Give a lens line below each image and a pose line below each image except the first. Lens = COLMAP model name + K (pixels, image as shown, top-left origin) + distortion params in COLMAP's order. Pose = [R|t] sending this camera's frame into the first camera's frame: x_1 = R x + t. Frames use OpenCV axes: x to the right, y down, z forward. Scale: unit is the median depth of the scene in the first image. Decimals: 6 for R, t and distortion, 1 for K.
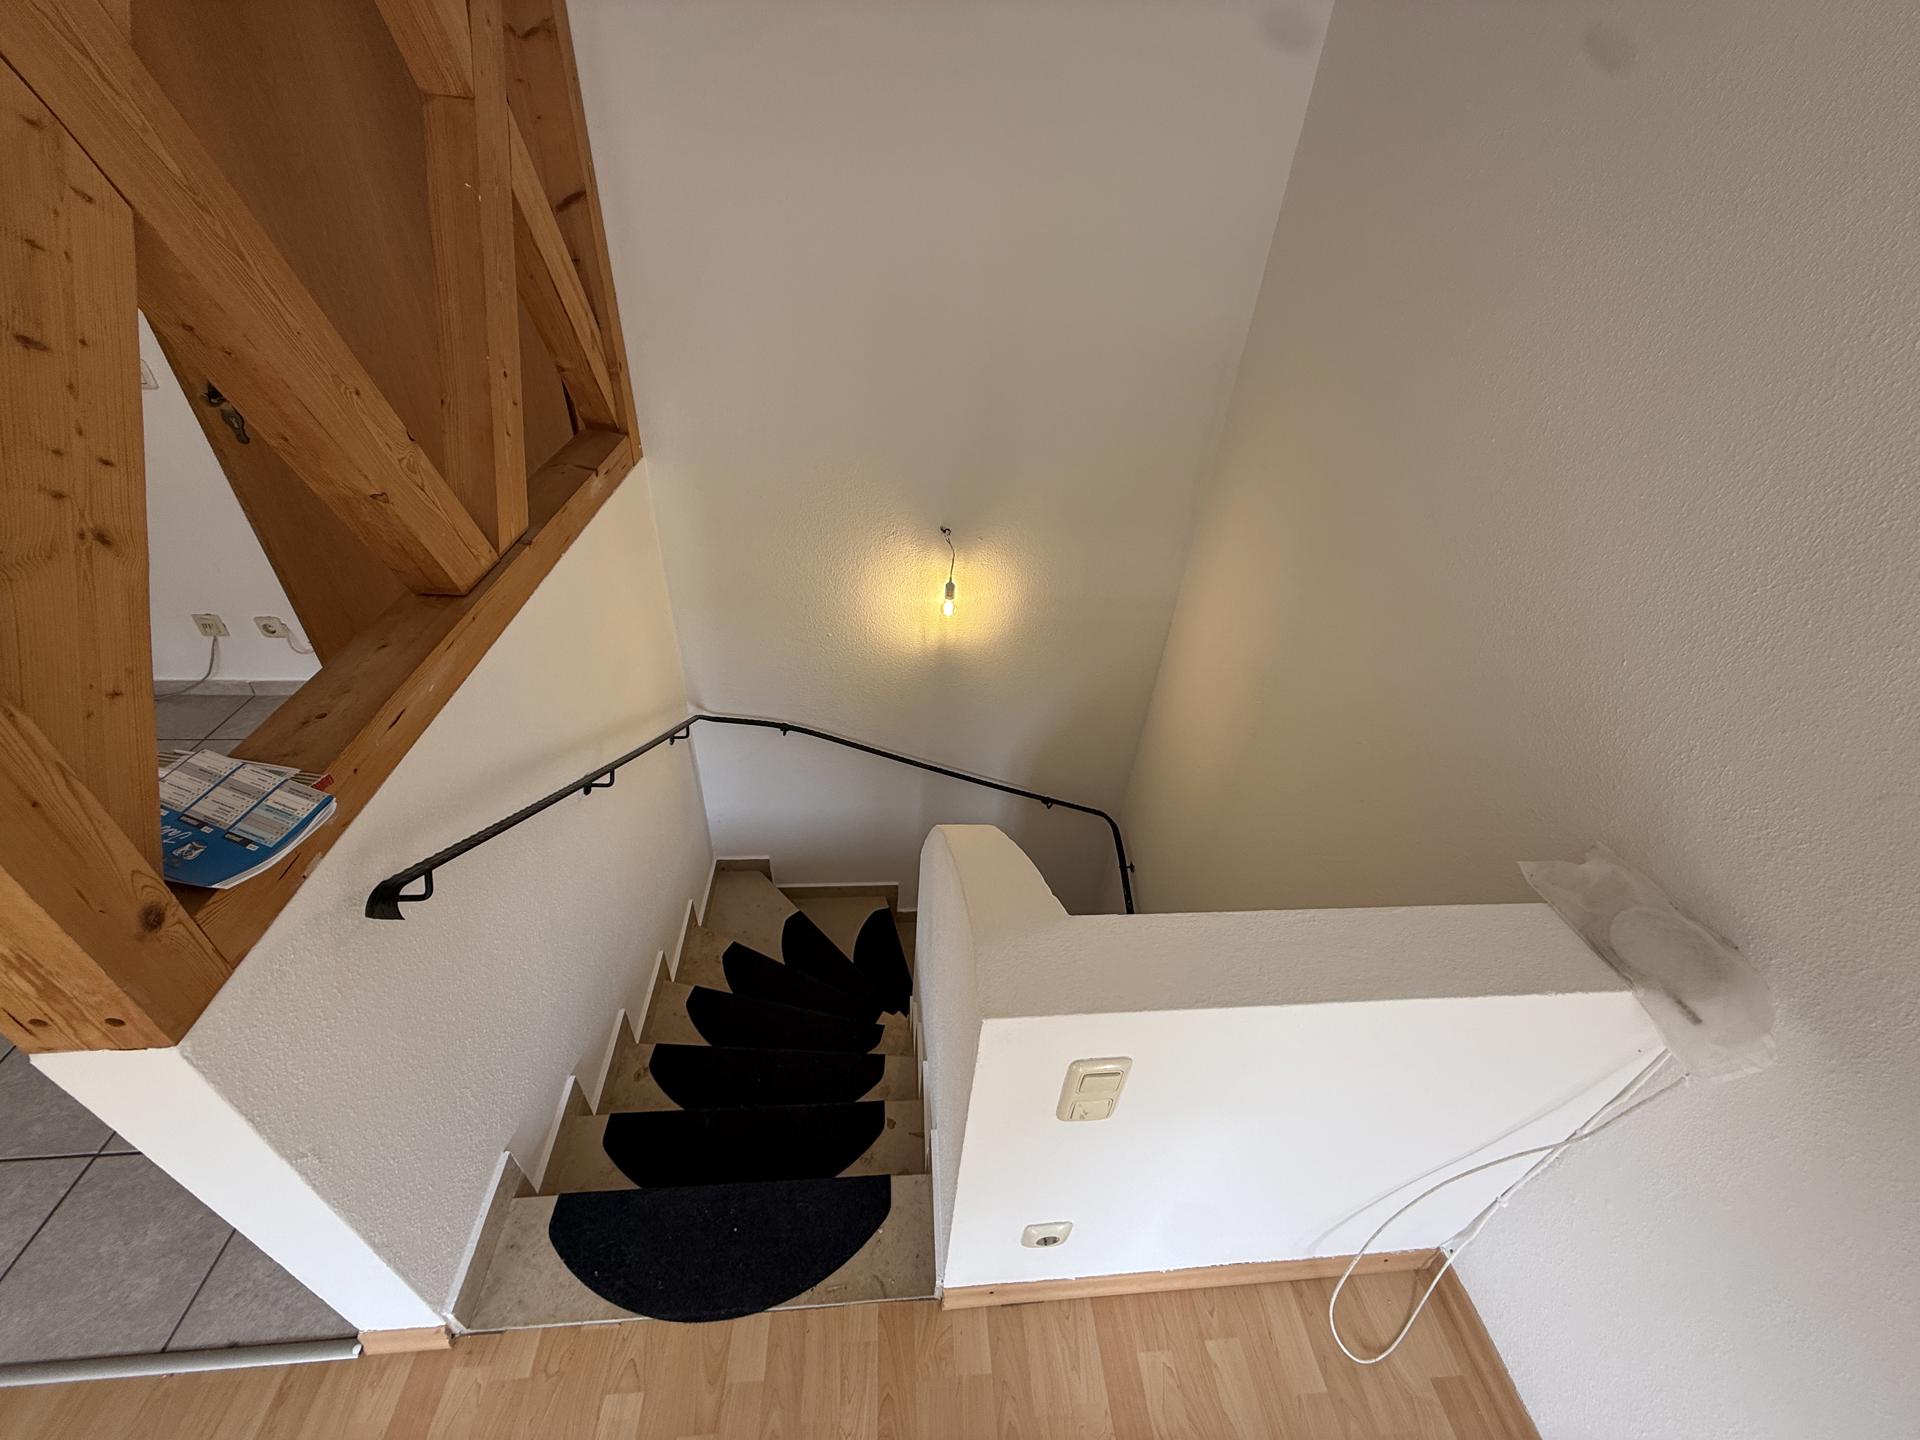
lens RADIAL K [[758.6, 0, 960.0], [0, 758.6, 720.0], [0, 0, 1]] dist [0.000297, 0.000469]
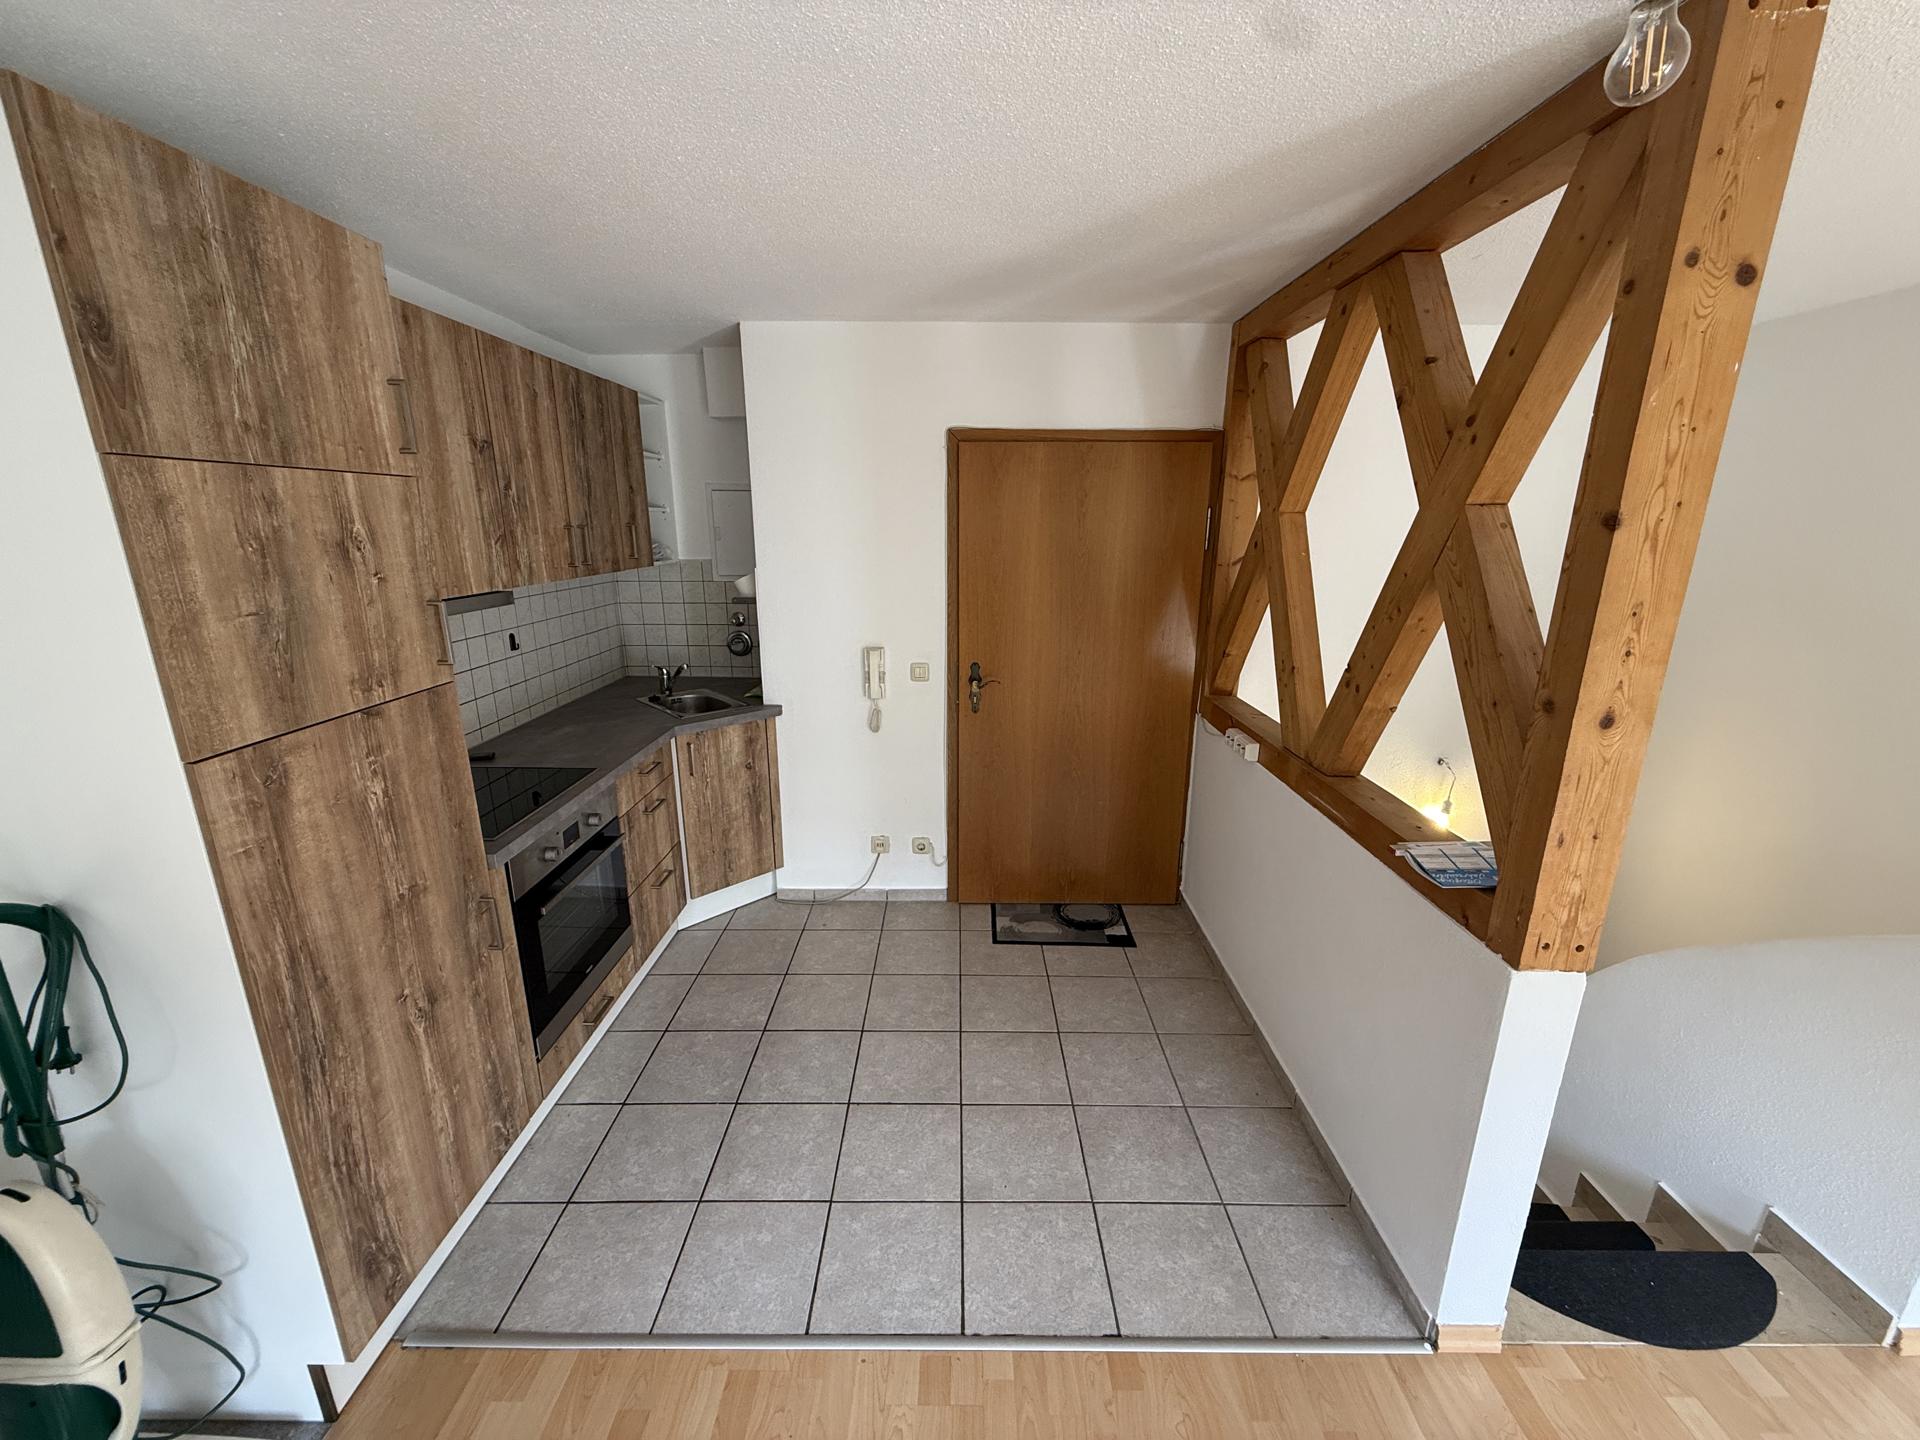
lens RADIAL K [[758.6, 0, 960.0], [0, 758.6, 720.0], [0, 0, 1]] dist [0.000297, 0.000469]
pose [[0.994281, -0.036790, -0.100259, -1.298255], [-0.002473, 0.930608, -0.366010, 0.300354], [0.106768, 0.364165, 0.925194, -0.584000]]
